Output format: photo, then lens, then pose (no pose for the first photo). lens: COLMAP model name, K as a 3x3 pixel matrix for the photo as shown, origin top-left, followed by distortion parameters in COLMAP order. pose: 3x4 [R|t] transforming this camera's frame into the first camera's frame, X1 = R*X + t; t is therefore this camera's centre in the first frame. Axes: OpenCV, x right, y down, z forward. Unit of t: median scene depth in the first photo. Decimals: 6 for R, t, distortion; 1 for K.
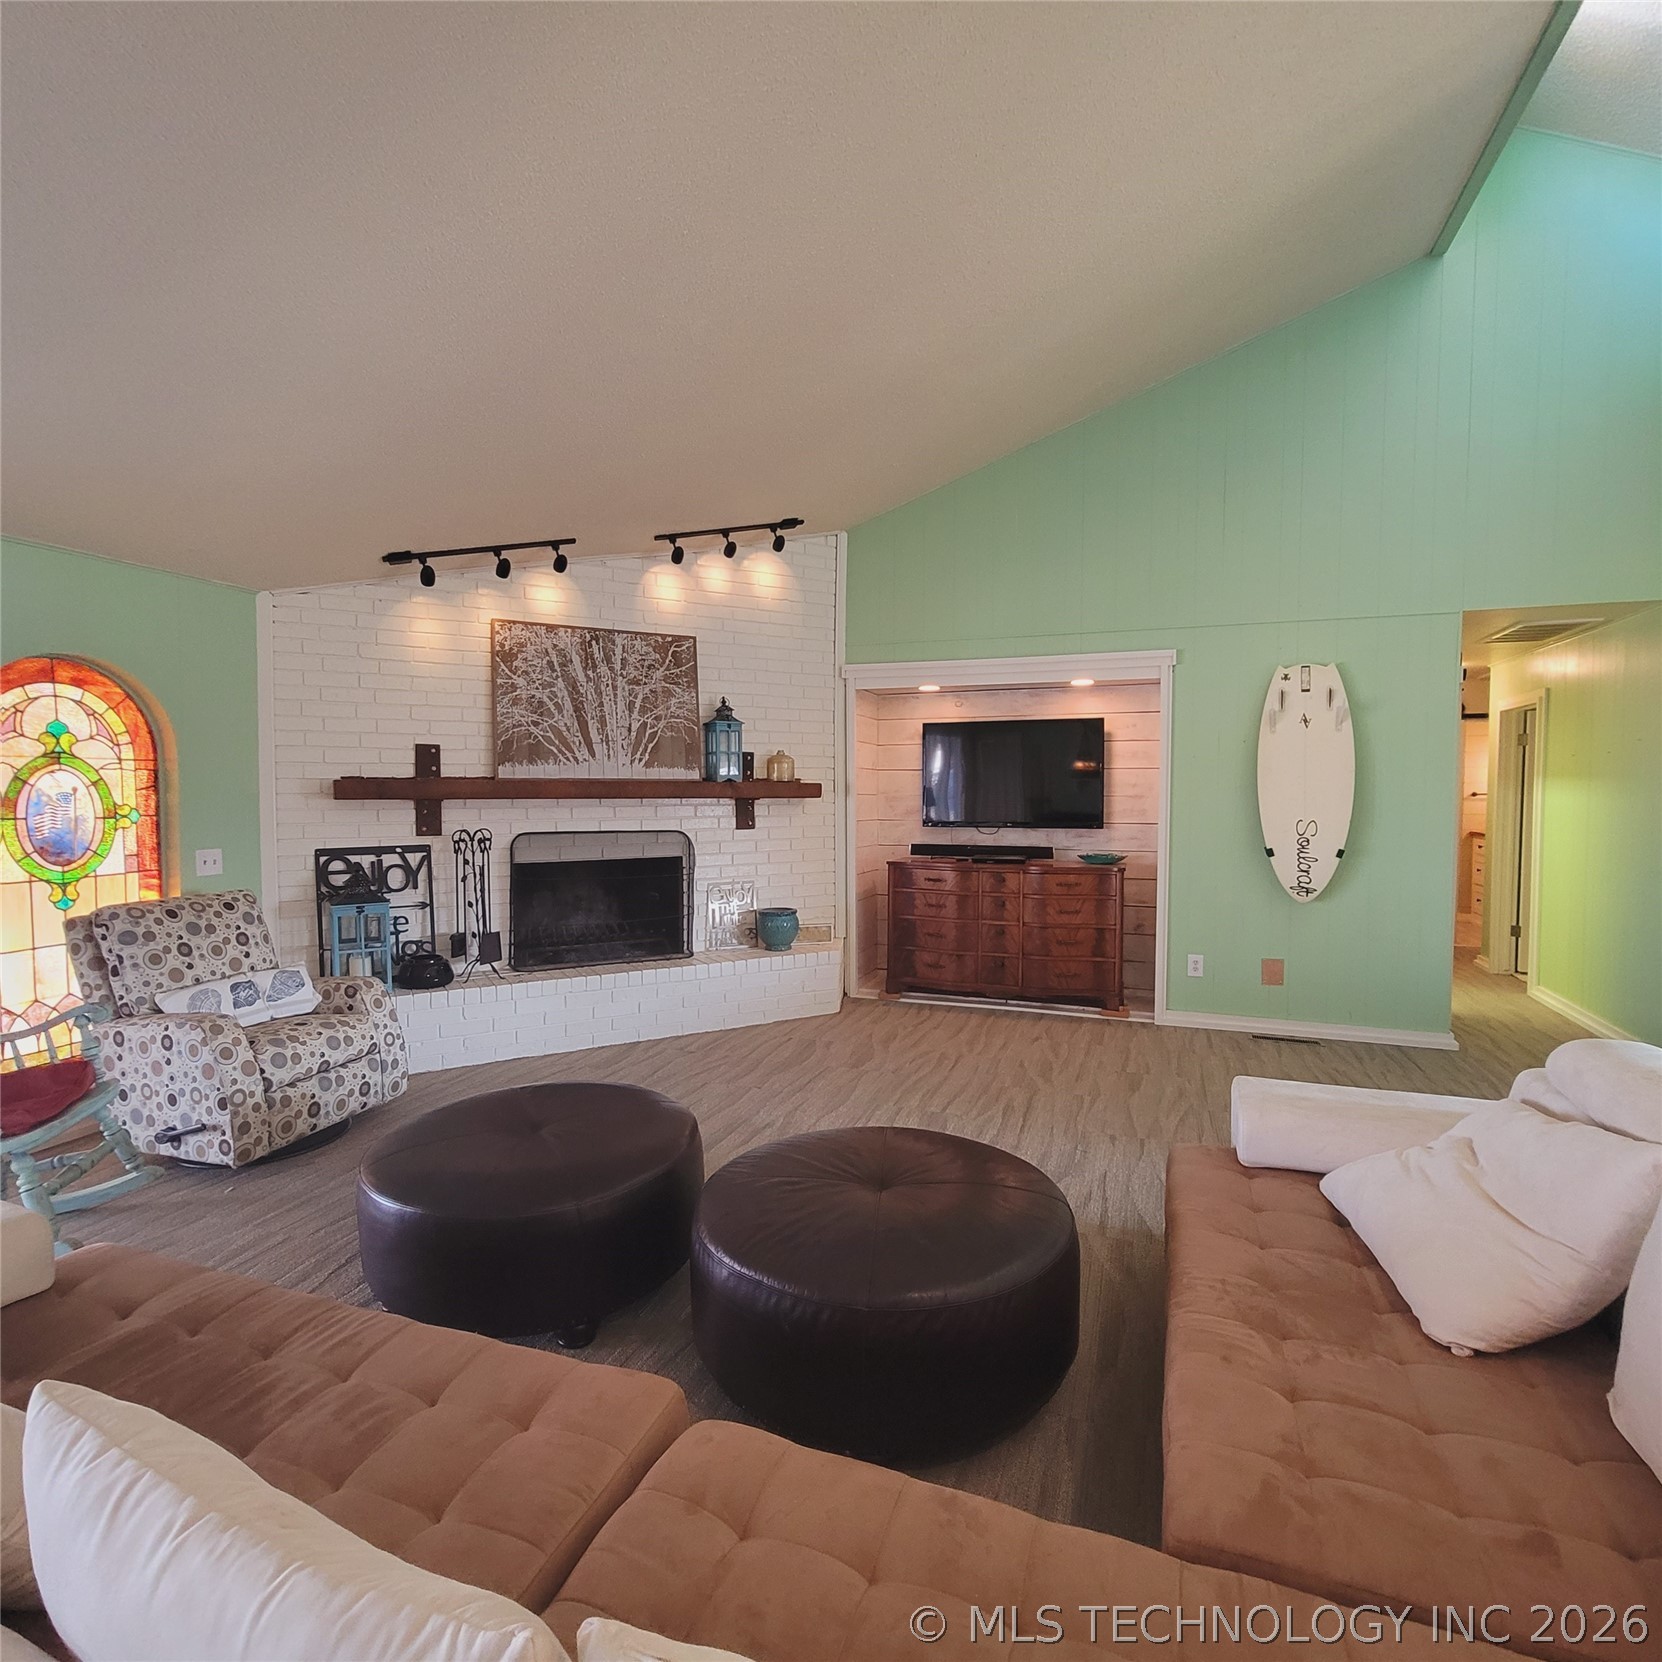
lens RADIAL K [[906.5, 0, 819.1], [0, 906.5, 832.6], [0, 0, 1]] dist [-0.011690, 0.006612]
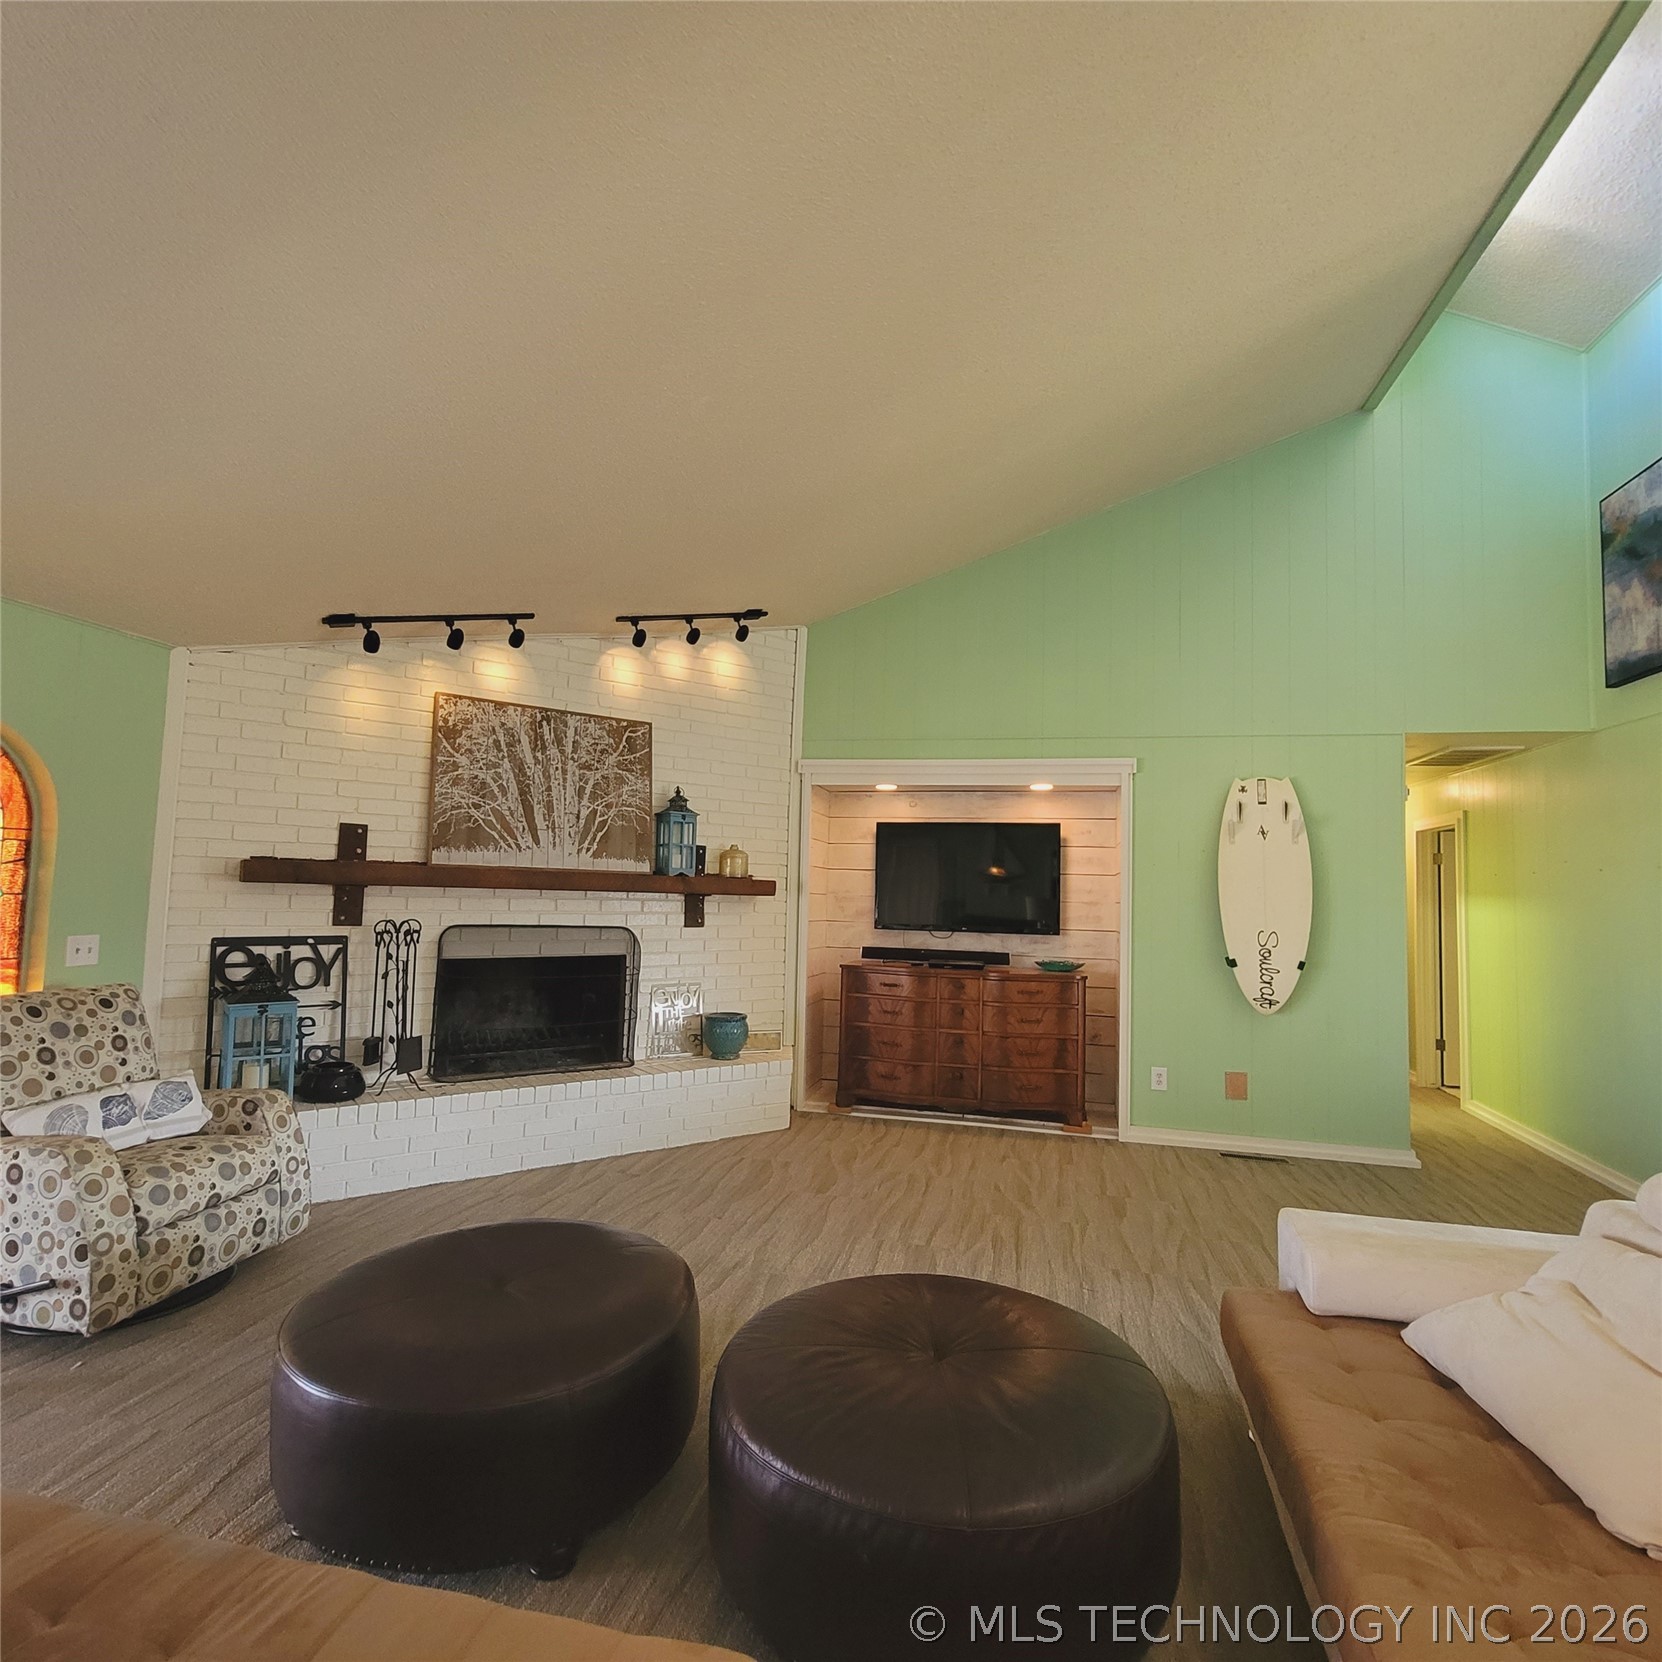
lens RADIAL K [[906.5, 0, 819.1], [0, 906.5, 832.6], [0, 0, 1]] dist [-0.011690, 0.006612]
pose [[0.993311, 0.035400, 0.109913, -0.069133], [-0.022988, 0.993420, -0.112199, 0.001627], [-0.113161, 0.108921, 0.987588, 0.056442]]
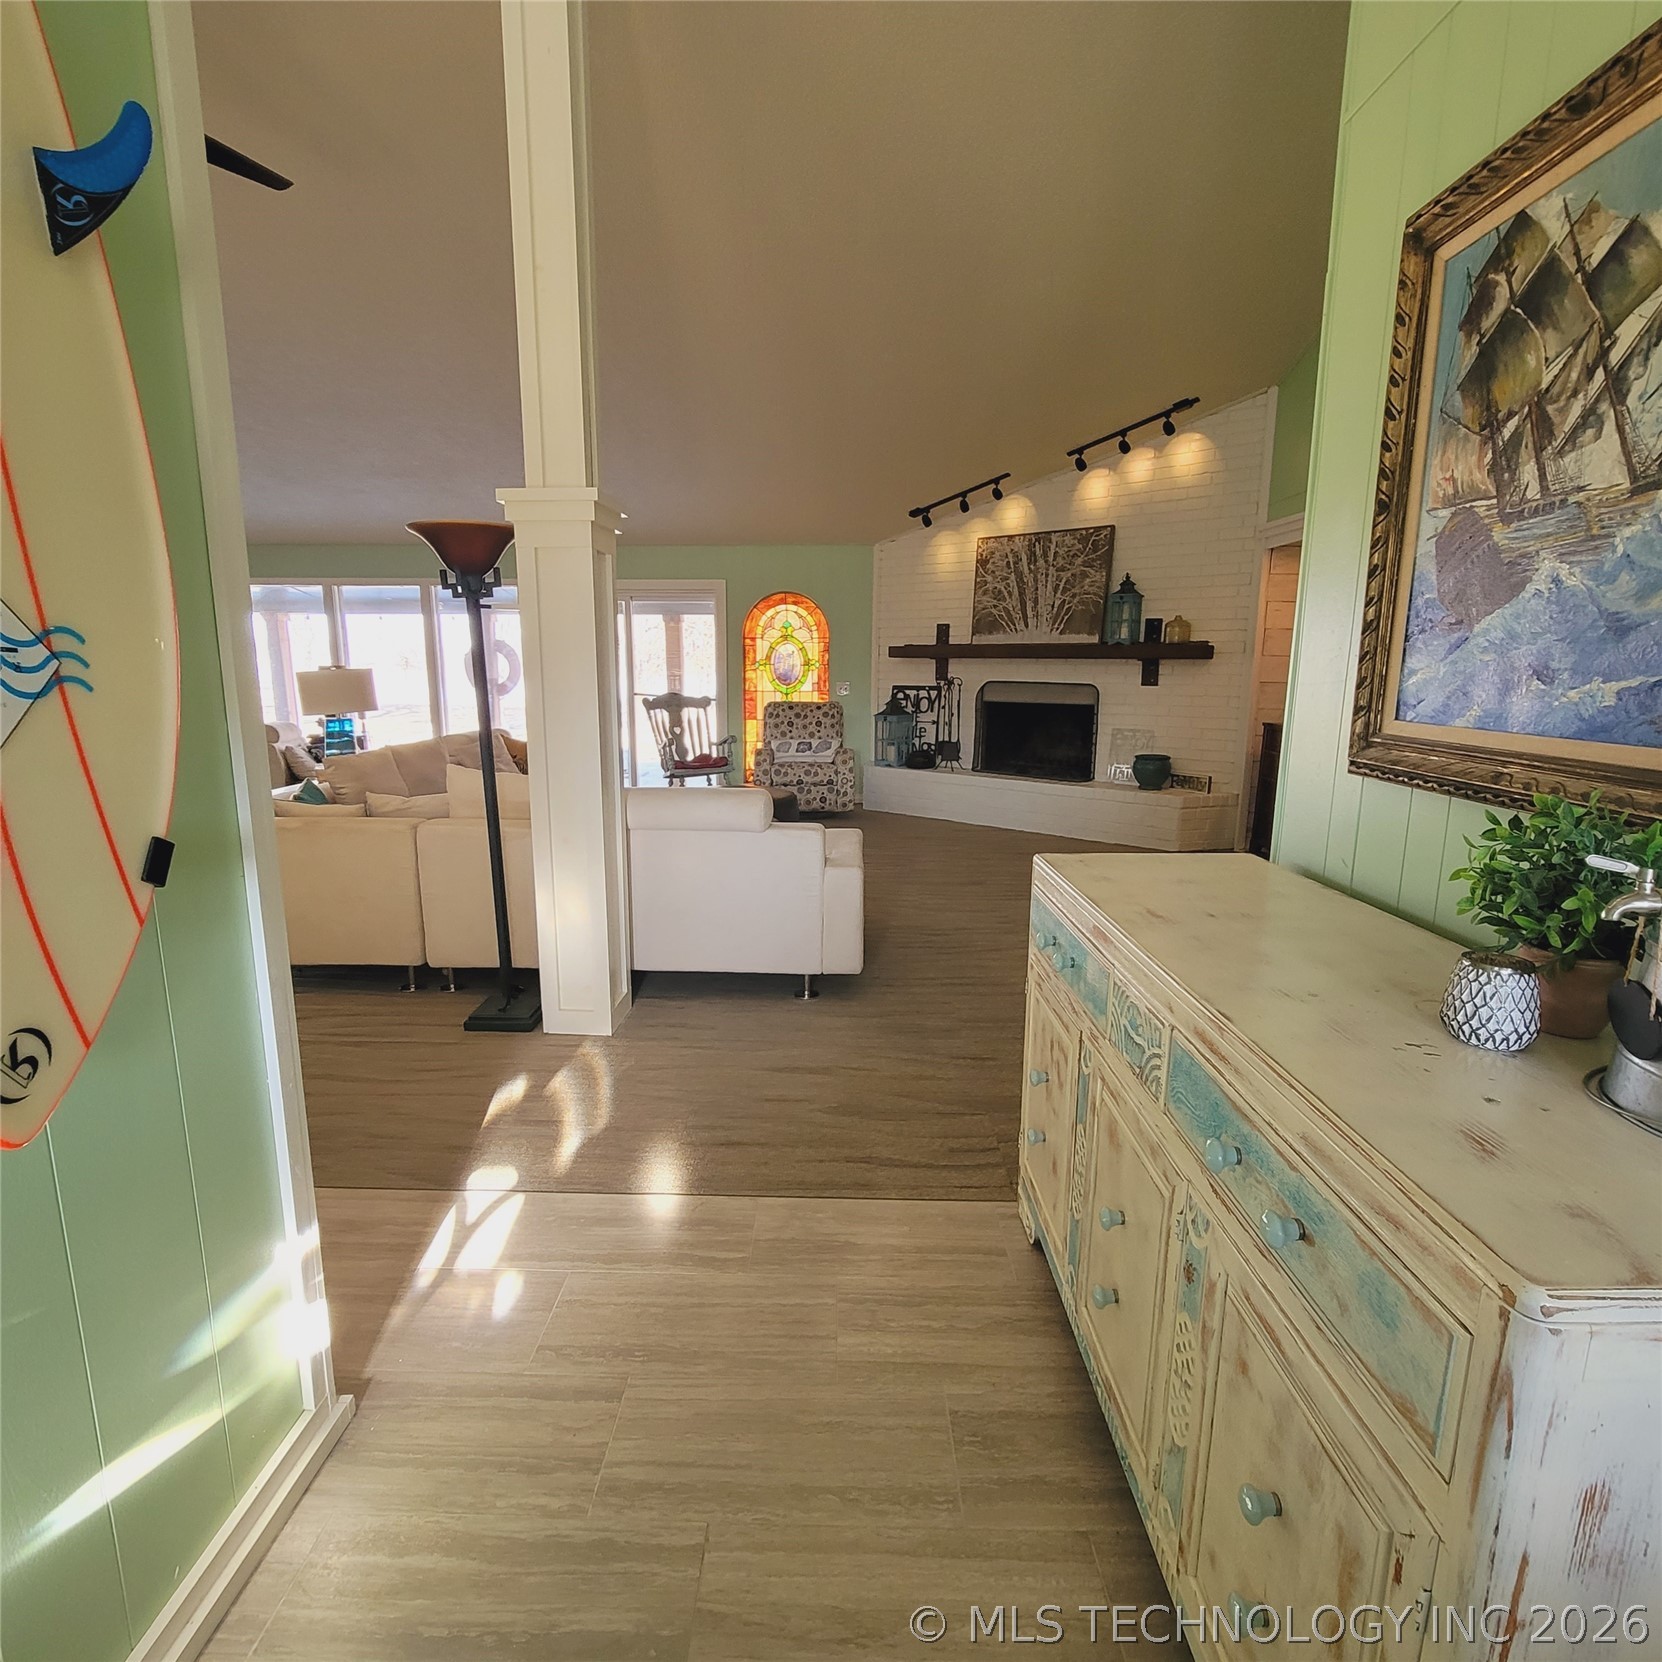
lens RADIAL K [[906.5, 0, 819.1], [0, 906.5, 832.6], [0, 0, 1]] dist [-0.011690, 0.006612]
pose [[0.318638, 0.175895, -0.931413, 1.063708], [-0.051005, 0.984390, 0.168451, 0.009420], [0.946503, -0.006168, 0.322635, 0.250104]]
